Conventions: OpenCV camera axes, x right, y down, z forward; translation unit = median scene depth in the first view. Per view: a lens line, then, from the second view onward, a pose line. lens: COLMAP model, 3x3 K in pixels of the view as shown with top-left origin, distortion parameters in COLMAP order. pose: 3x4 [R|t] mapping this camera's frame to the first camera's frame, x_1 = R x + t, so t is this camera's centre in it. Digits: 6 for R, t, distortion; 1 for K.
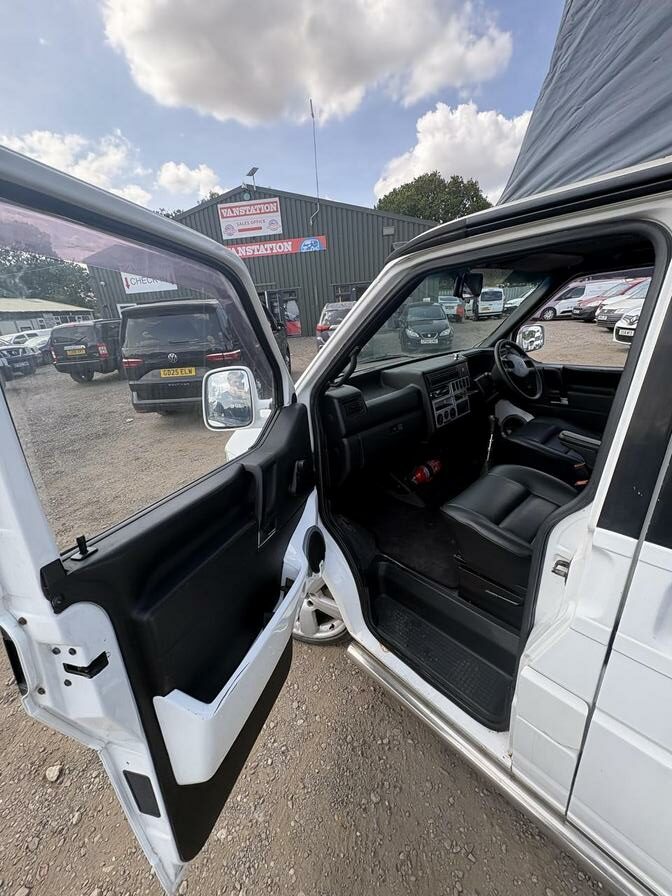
lens RADIAL K [[355.5, 0, 331.4], [0, 355.5, 448.6], [0, 0, 1]] dist [0.001634, -0.000007]
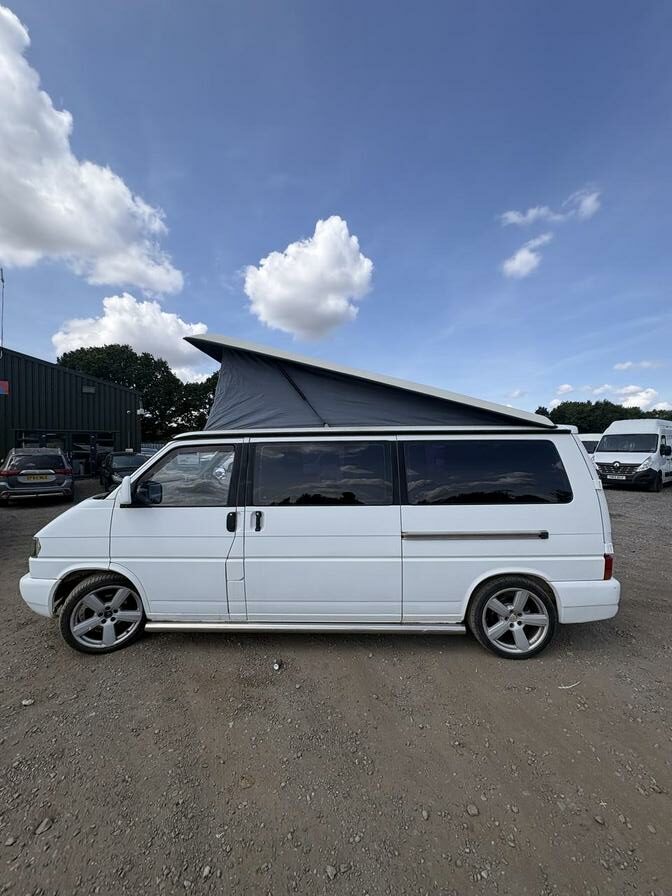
lens RADIAL K [[355.5, 0, 338.6], [0, 355.5, 450.0], [0, 0, 1]] dist [0.001634, -0.000007]
pose [[0.697824, 0.061212, 0.713649, -0.076280], [0.225880, 0.926695, -0.300357, 0.060055], [-0.679720, 0.370795, 0.632844, -0.145097]]
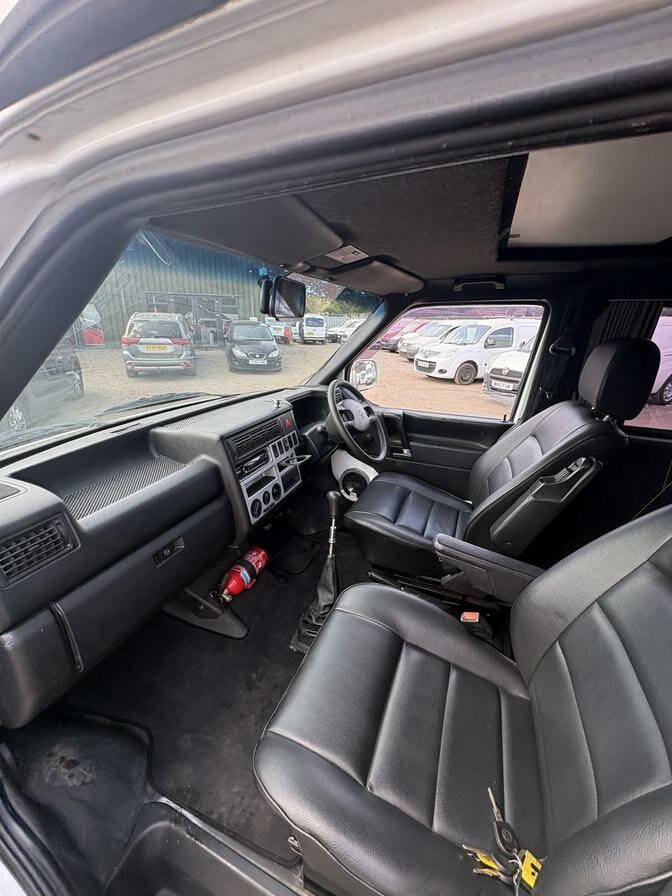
lens RADIAL K [[355.5, 0, 327.3], [0, 355.5, 441.1], [0, 0, 1]] dist [0.001634, -0.000007]
pose [[0.905509, -0.044880, 0.421948, 0.032936], [0.072226, 0.996182, -0.049041, -0.032161], [-0.418136, 0.074883, 0.905293, 0.077698]]
